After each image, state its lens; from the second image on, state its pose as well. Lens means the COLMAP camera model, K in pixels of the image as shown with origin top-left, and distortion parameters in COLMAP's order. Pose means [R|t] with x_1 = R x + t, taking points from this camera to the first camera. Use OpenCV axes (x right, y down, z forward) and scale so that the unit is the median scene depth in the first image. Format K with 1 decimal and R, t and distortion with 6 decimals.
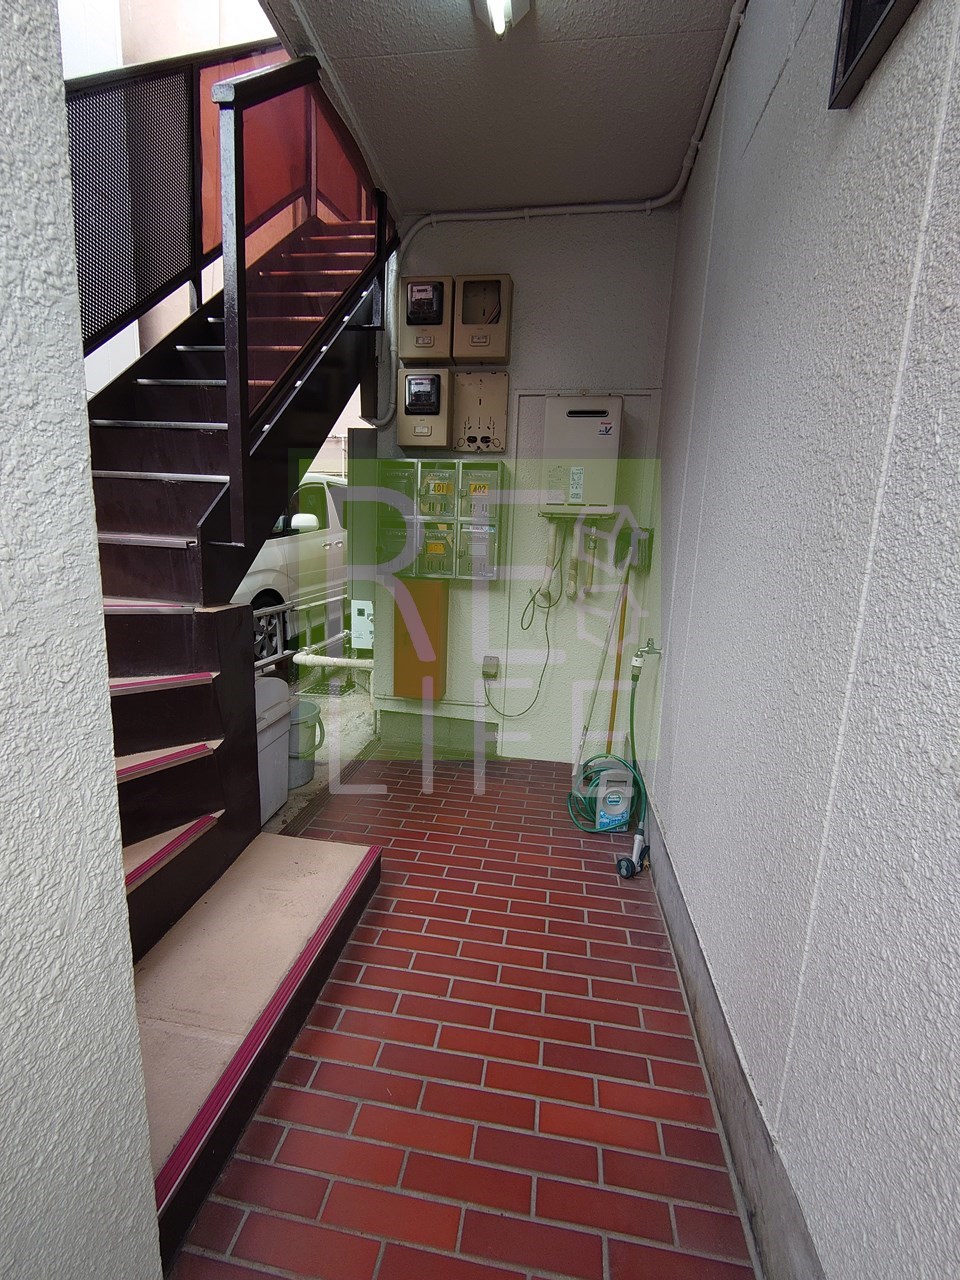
lens RADIAL K [[553.9, 0, 479.9], [0, 553.9, 636.0], [0, 0, 1]] dist [0.001551, -0.000065]
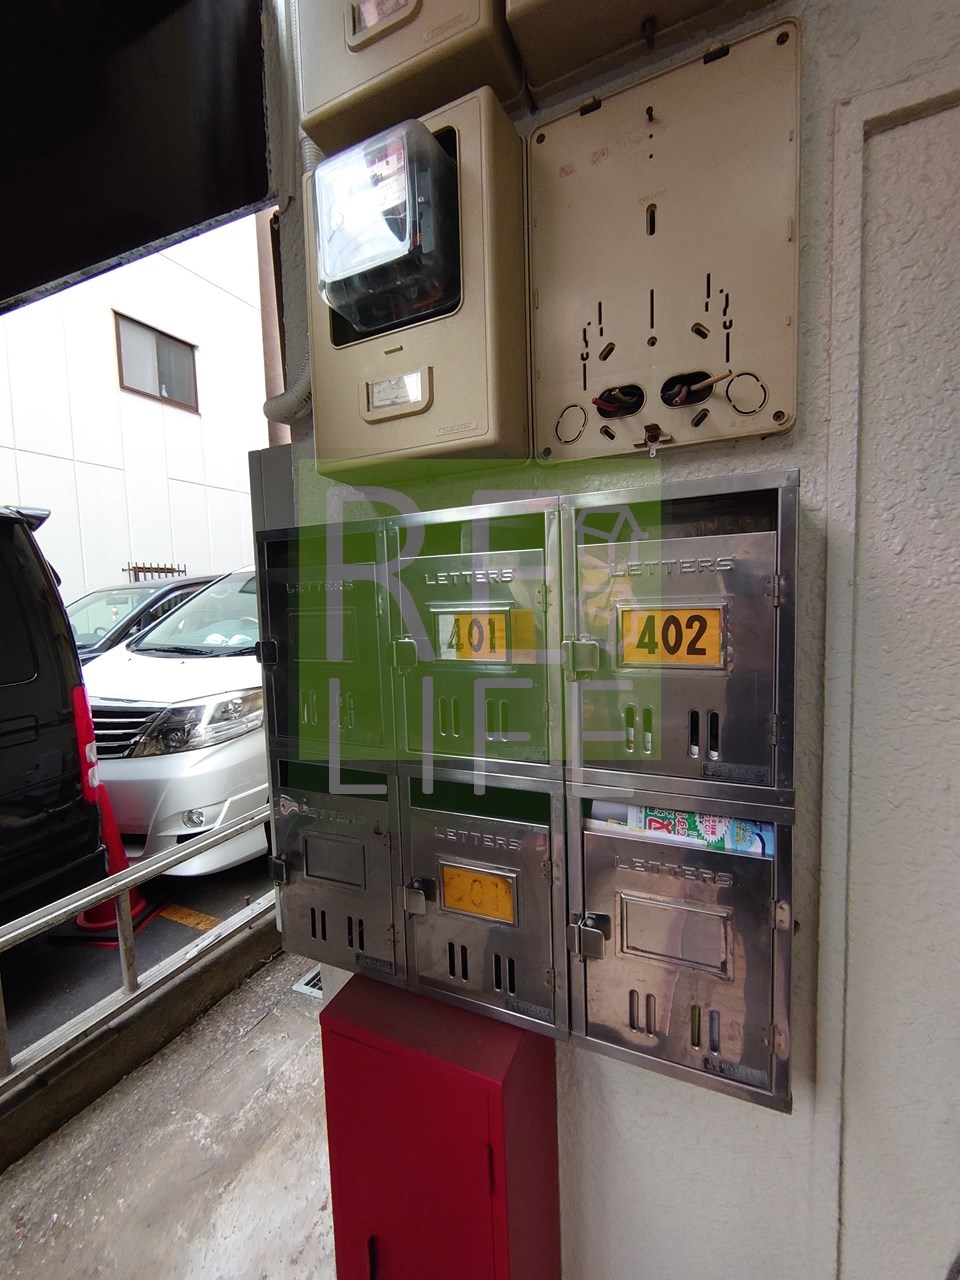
lens RADIAL K [[553.9, 0, 480.5], [0, 553.9, 641.5], [0, 0, 1]] dist [0.001551, -0.000065]
pose [[0.957541, -0.047521, -0.284353, -0.009166], [0.019820, 0.994839, -0.099515, -0.241886], [0.287615, 0.089654, 0.953541, 0.790175]]
